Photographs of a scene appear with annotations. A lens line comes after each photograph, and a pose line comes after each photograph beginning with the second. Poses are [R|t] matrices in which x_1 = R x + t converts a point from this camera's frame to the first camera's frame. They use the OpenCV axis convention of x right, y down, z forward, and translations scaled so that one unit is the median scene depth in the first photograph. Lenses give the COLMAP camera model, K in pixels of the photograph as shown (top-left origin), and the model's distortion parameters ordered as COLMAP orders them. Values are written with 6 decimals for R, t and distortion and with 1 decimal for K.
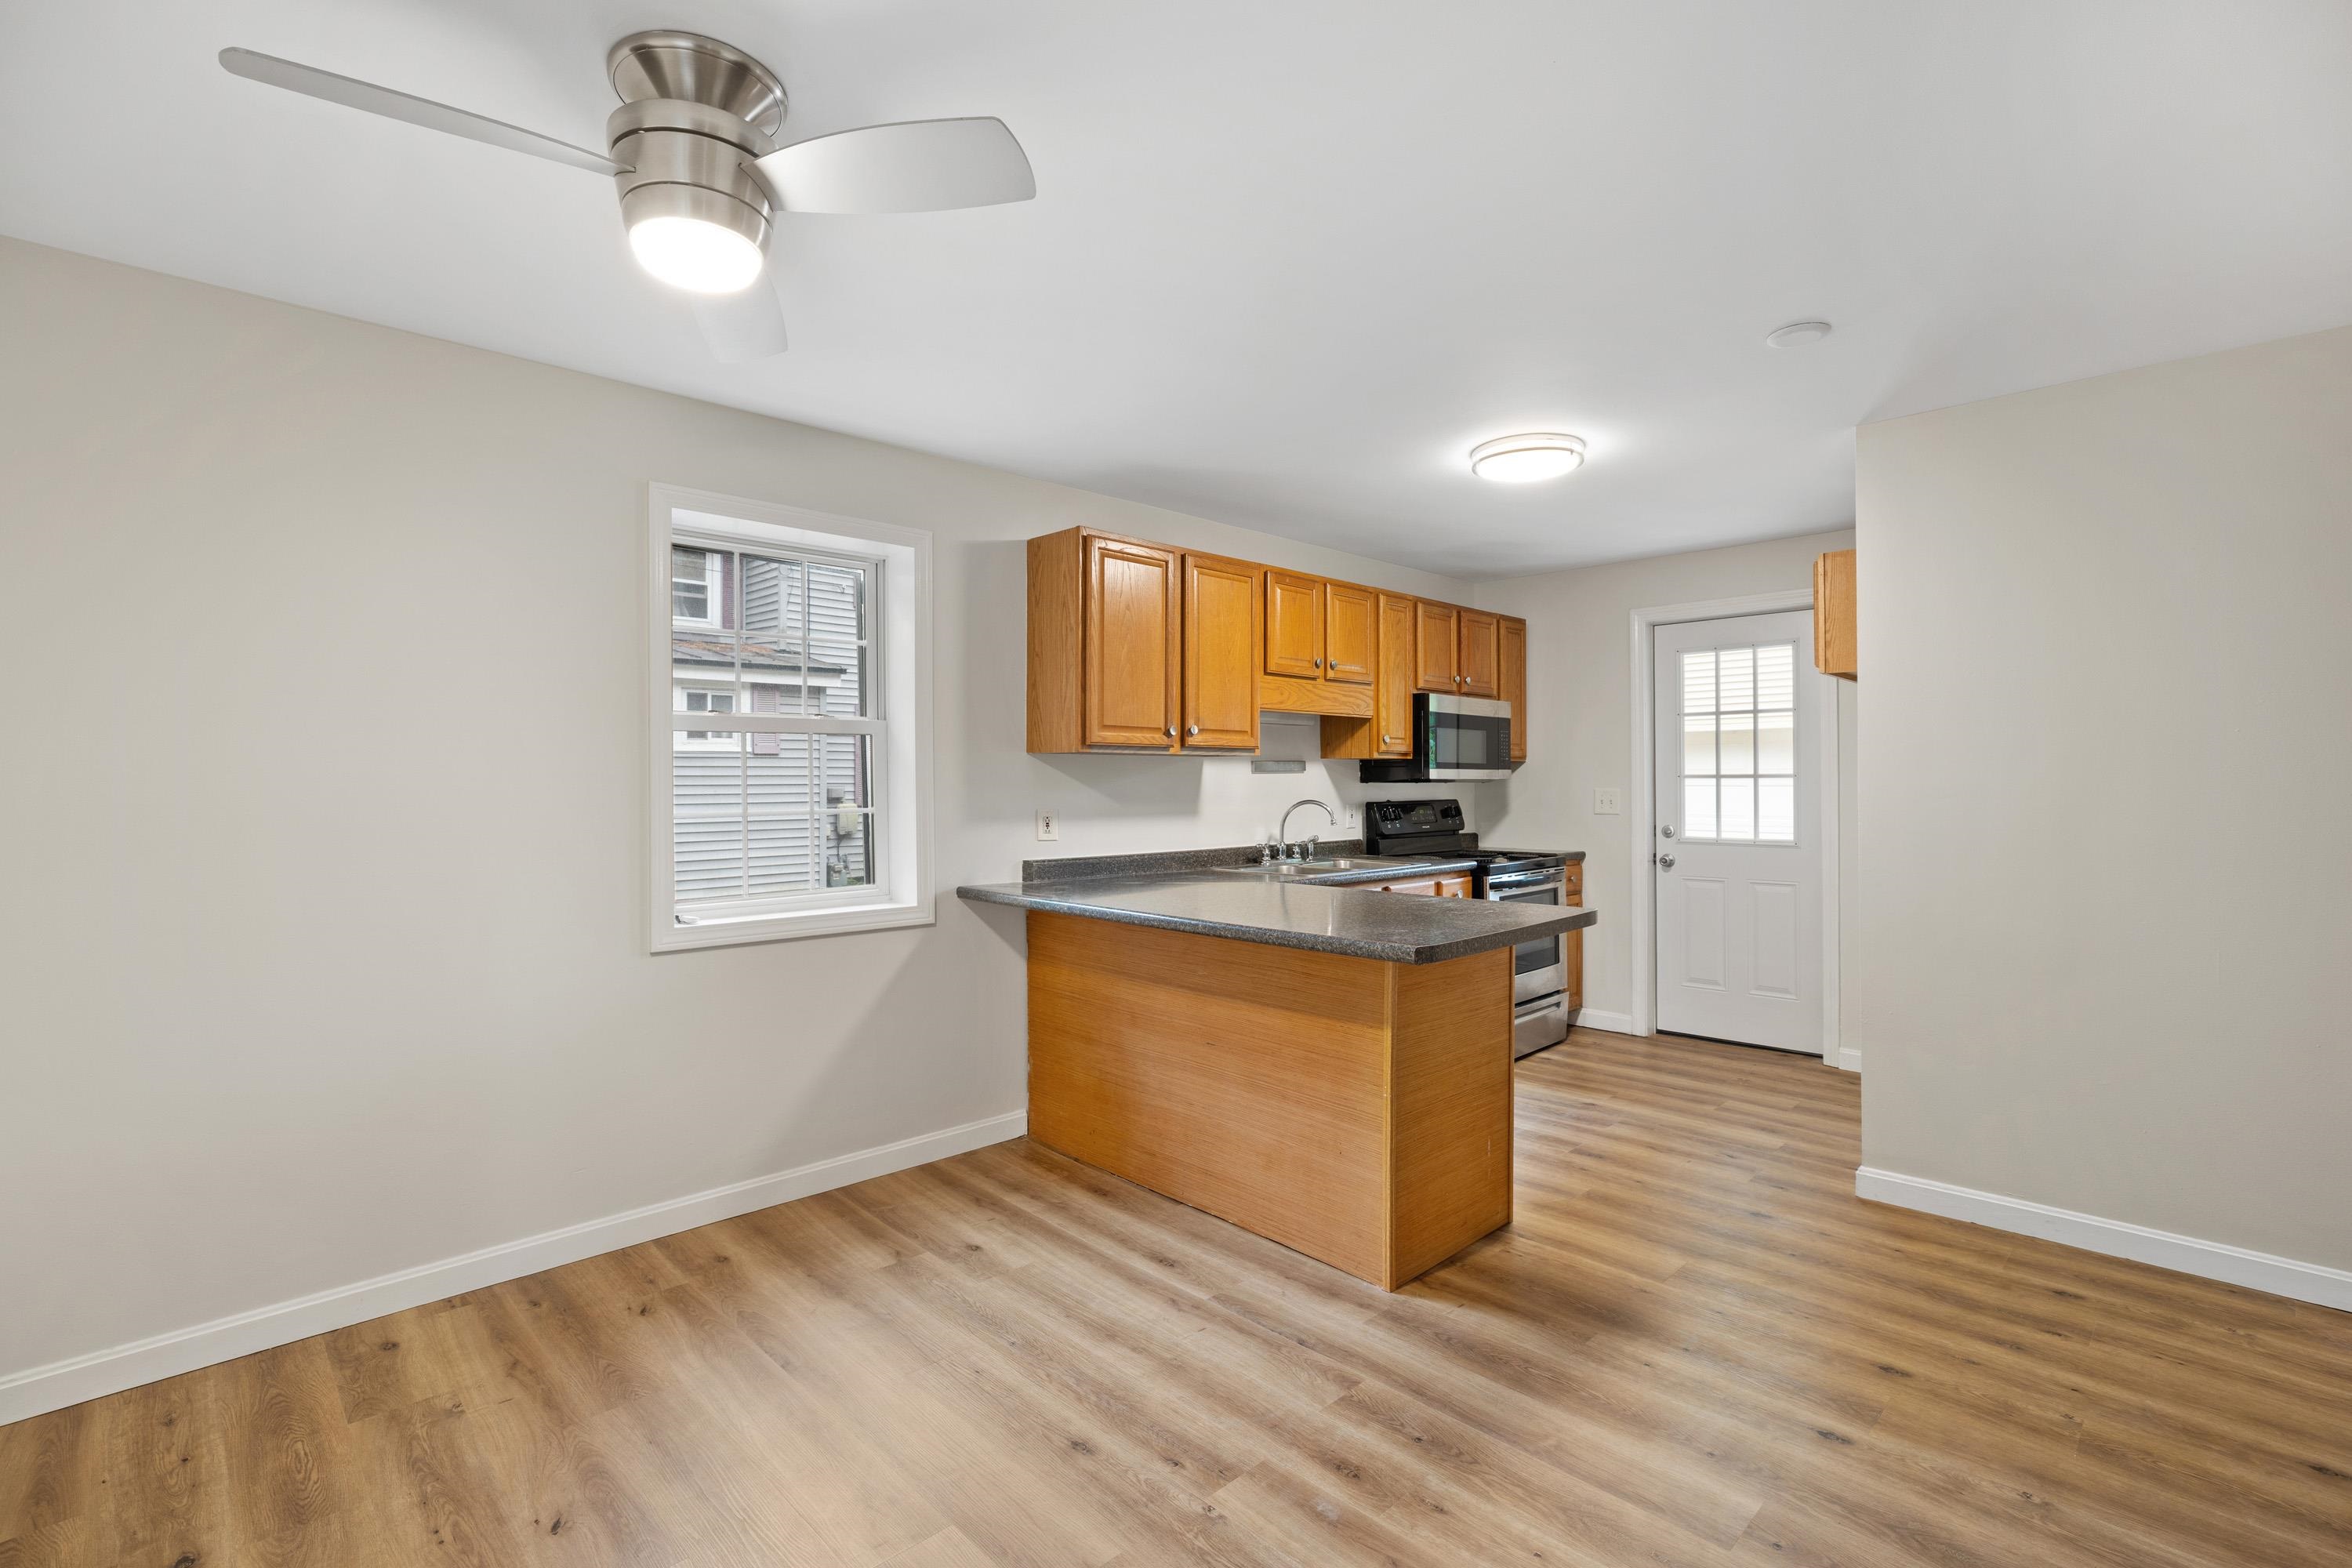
lens RADIAL K [[1077.3, 0, 1190.0], [0, 1077.3, 794.4], [0, 0, 1]] dist [-0.021968, 0.009350]
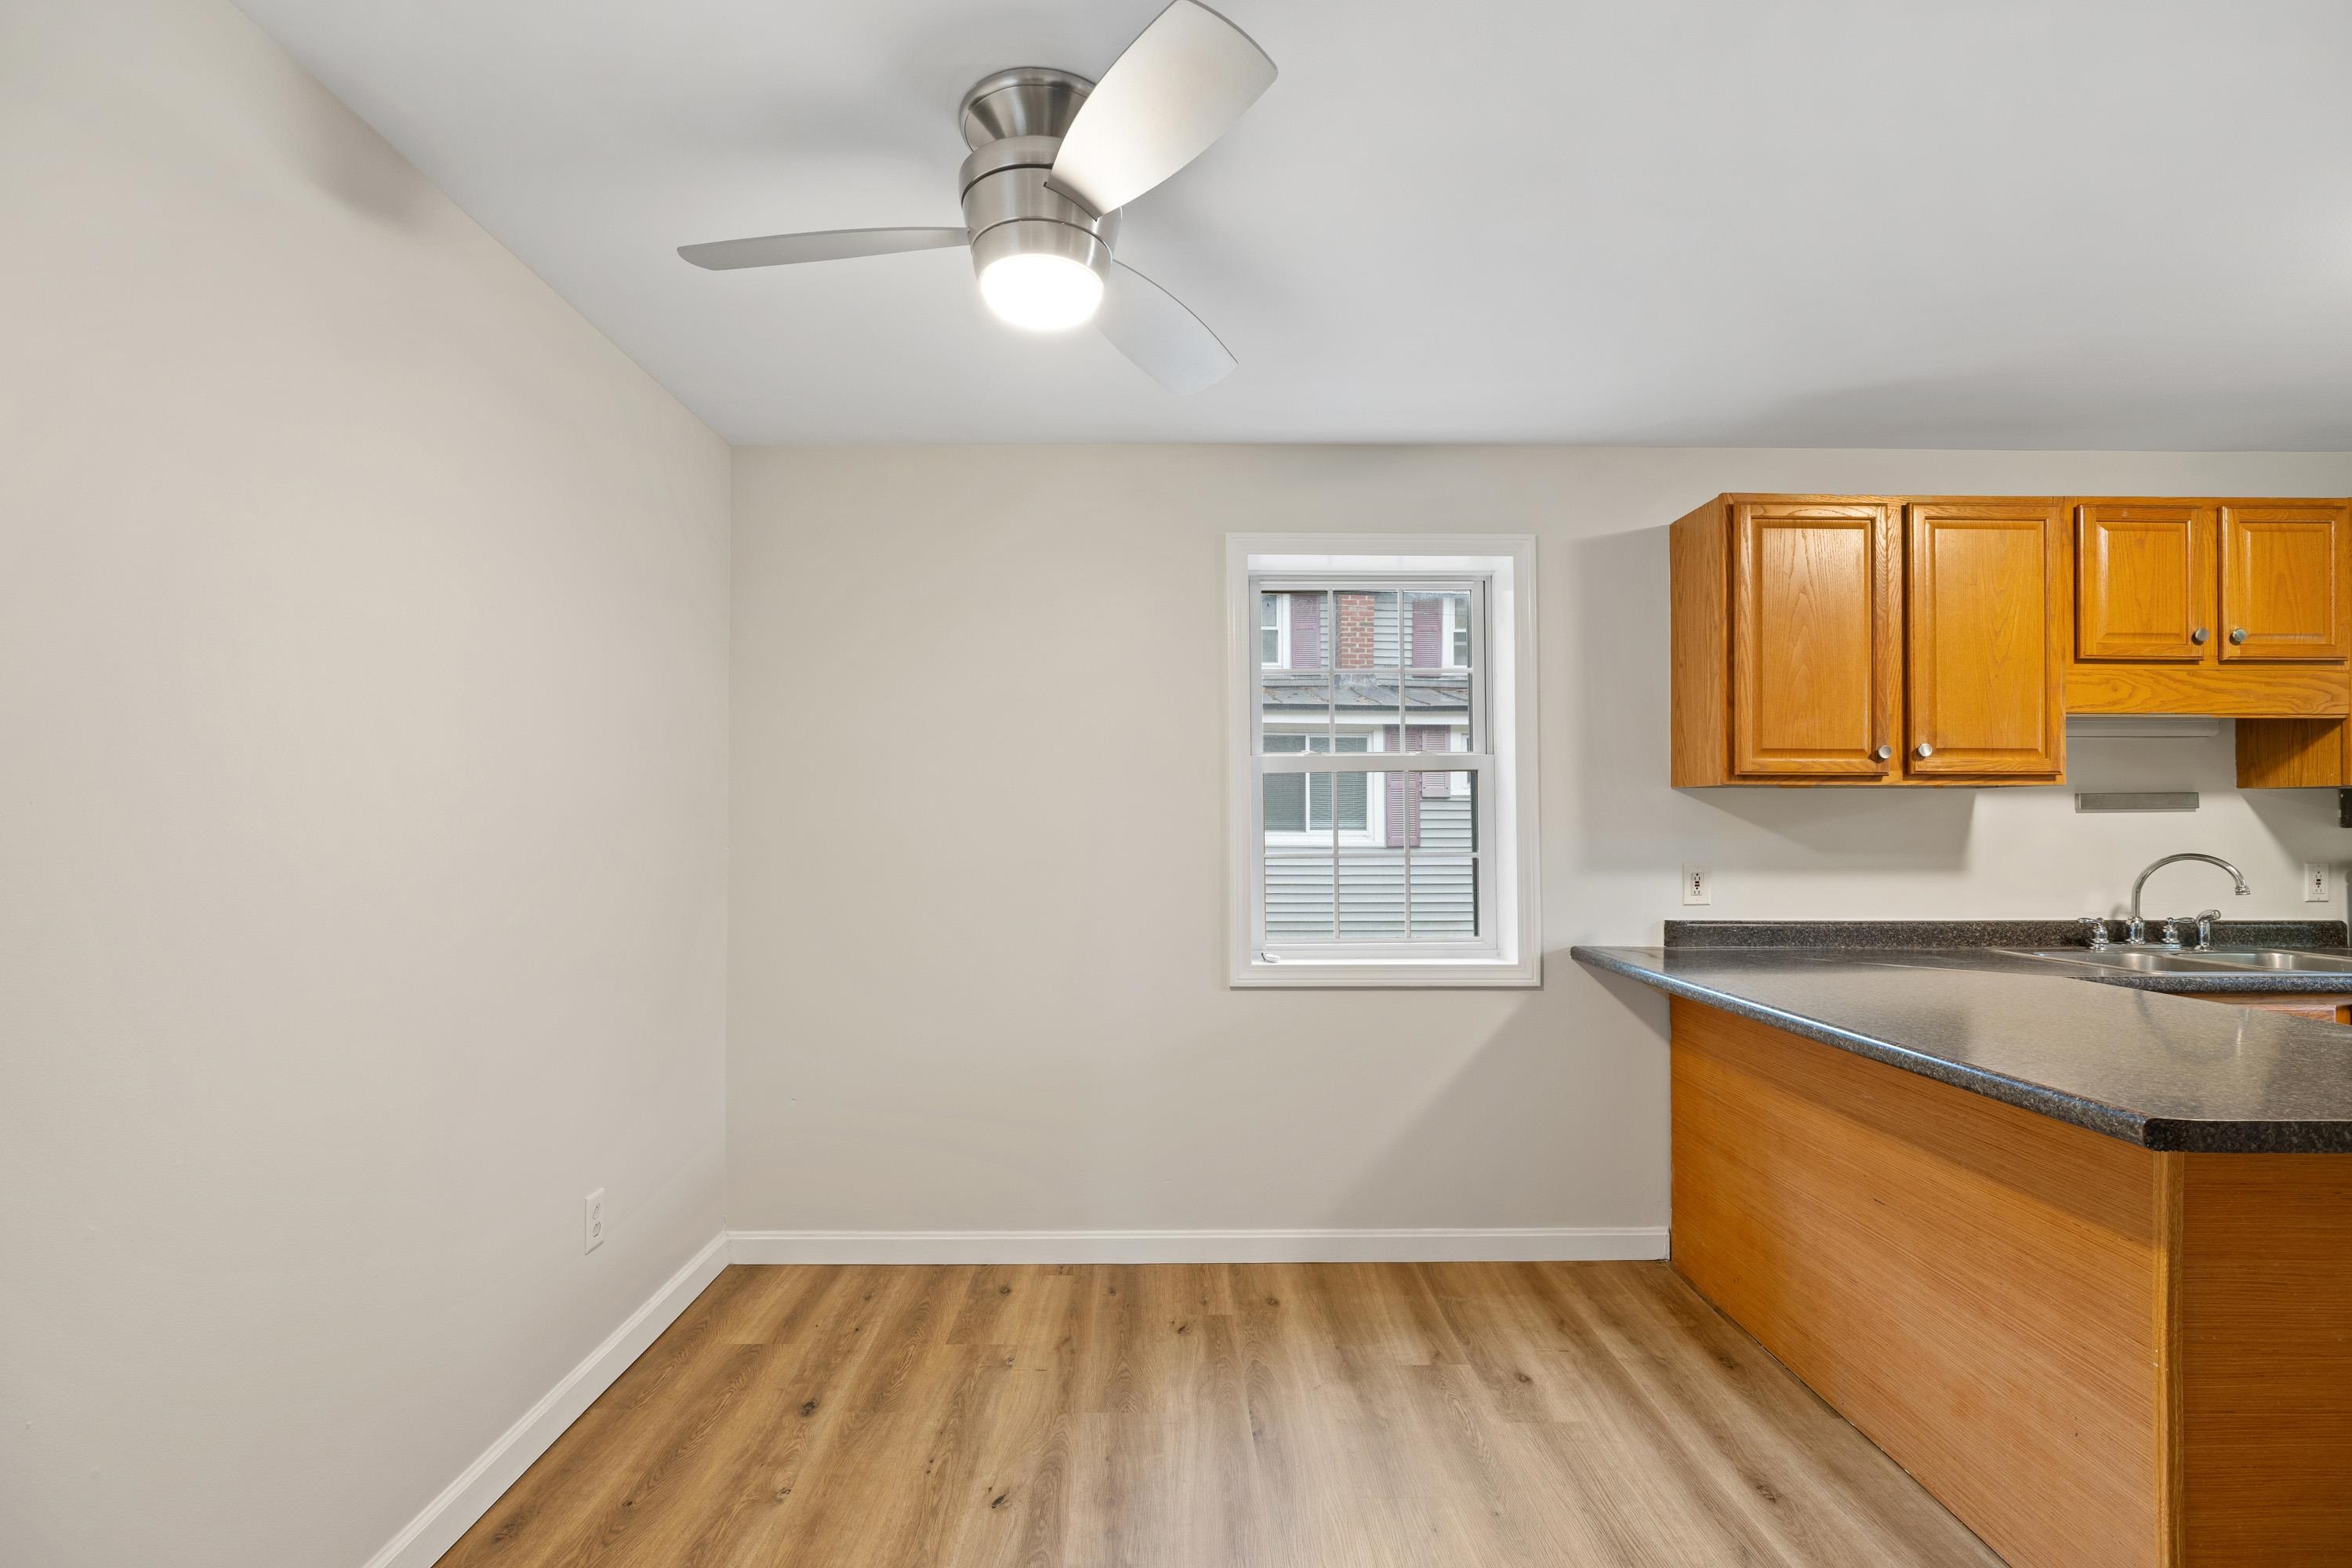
lens RADIAL K [[1077.3, 0, 1174.1], [0, 1077.3, 833.0], [0, 0, 1]] dist [-0.021968, 0.009350]
pose [[0.718620, 0.004525, -0.695388, 0.165883], [-0.010868, 0.999930, -0.004725, 0.003605], [0.695318, 0.010953, 0.718619, 0.187631]]
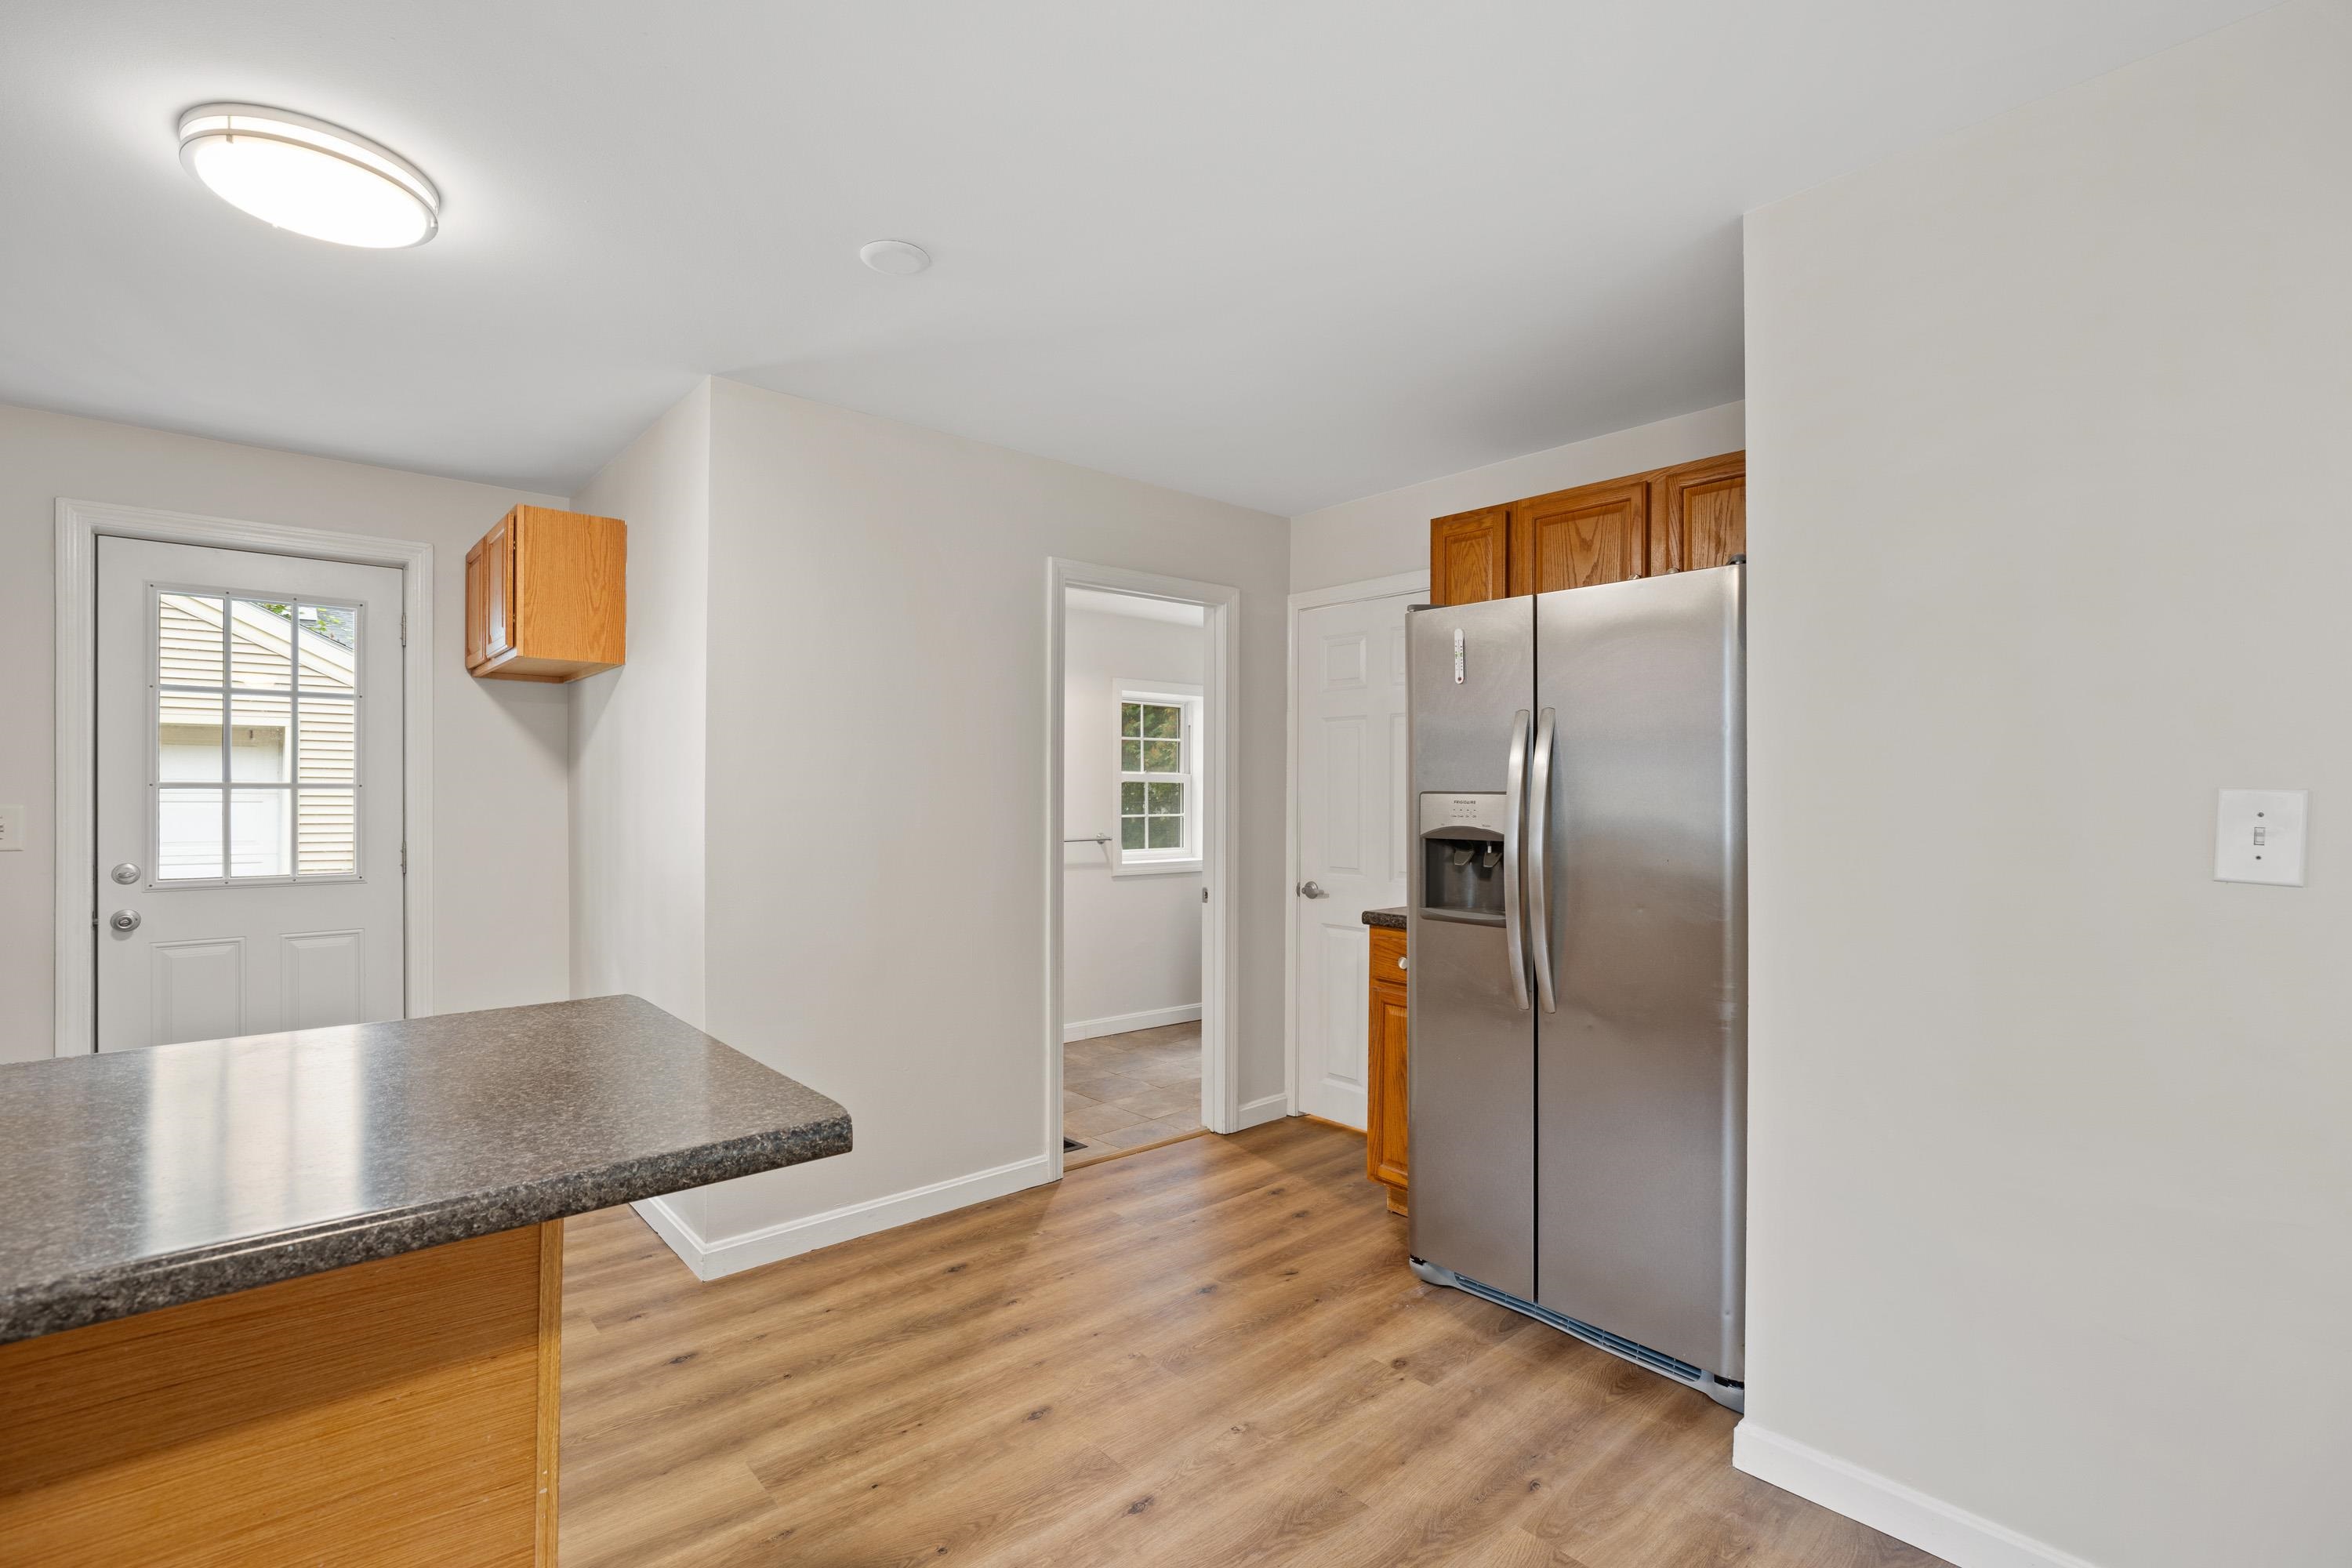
lens RADIAL K [[1077.3, 0, 1153.1], [0, 1077.3, 794.0], [0, 0, 1]] dist [-0.021968, 0.009350]
pose [[0.072050, 0.004246, 0.997392, -0.205399], [0.013587, 0.999894, -0.005239, -0.000458], [-0.997308, 0.013929, 0.071984, 0.605778]]
